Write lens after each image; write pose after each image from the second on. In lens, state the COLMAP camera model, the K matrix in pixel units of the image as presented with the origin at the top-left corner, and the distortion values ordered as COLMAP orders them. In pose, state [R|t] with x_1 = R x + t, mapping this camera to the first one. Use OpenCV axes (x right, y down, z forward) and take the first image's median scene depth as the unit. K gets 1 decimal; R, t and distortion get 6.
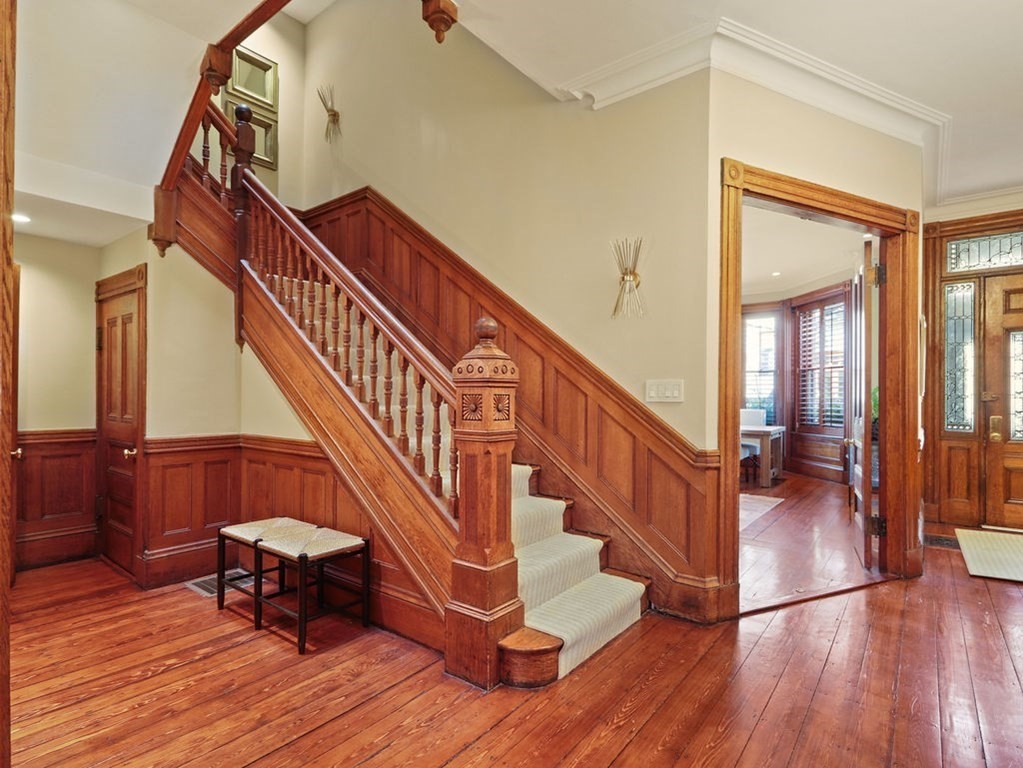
lens RADIAL K [[536.6, 0, 507.6], [0, 536.6, 393.9], [0, 0, 1]] dist [0.002368, -0.000950]
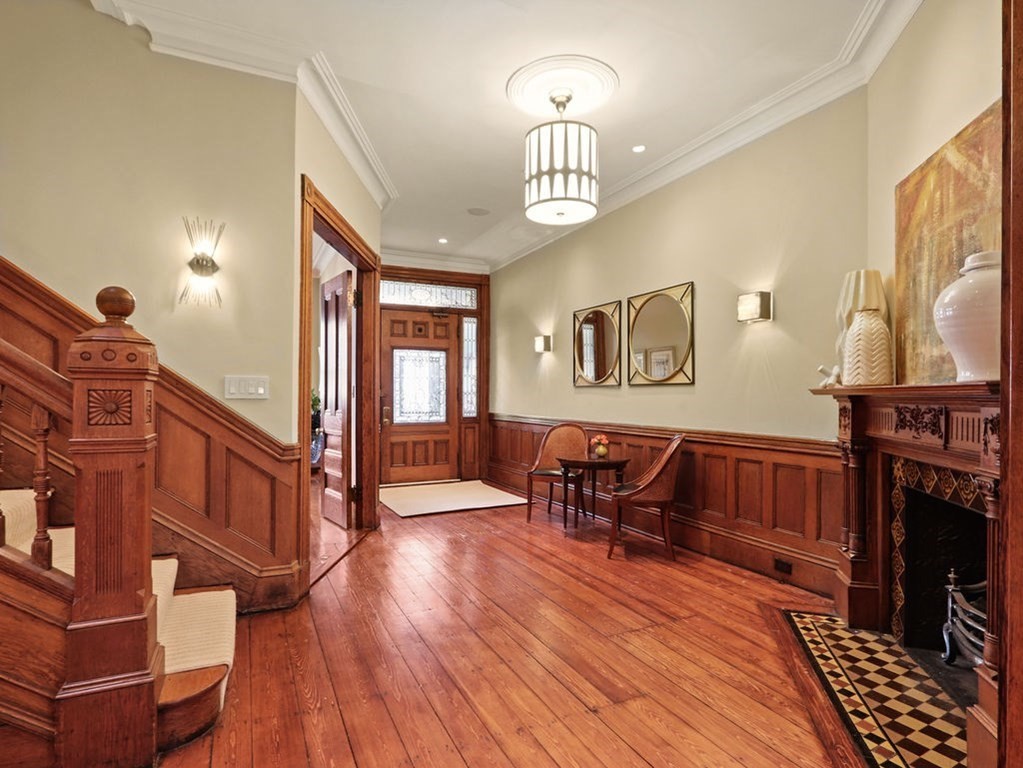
lens RADIAL K [[536.6, 0, 506.2], [0, 536.6, 393.5], [0, 0, 1]] dist [0.002368, -0.000950]
pose [[0.435246, 0.001787, 0.900310, -0.371656], [-0.007874, 0.999967, 0.001822, 0.000073], [-0.900277, -0.007882, 0.435246, 0.141775]]
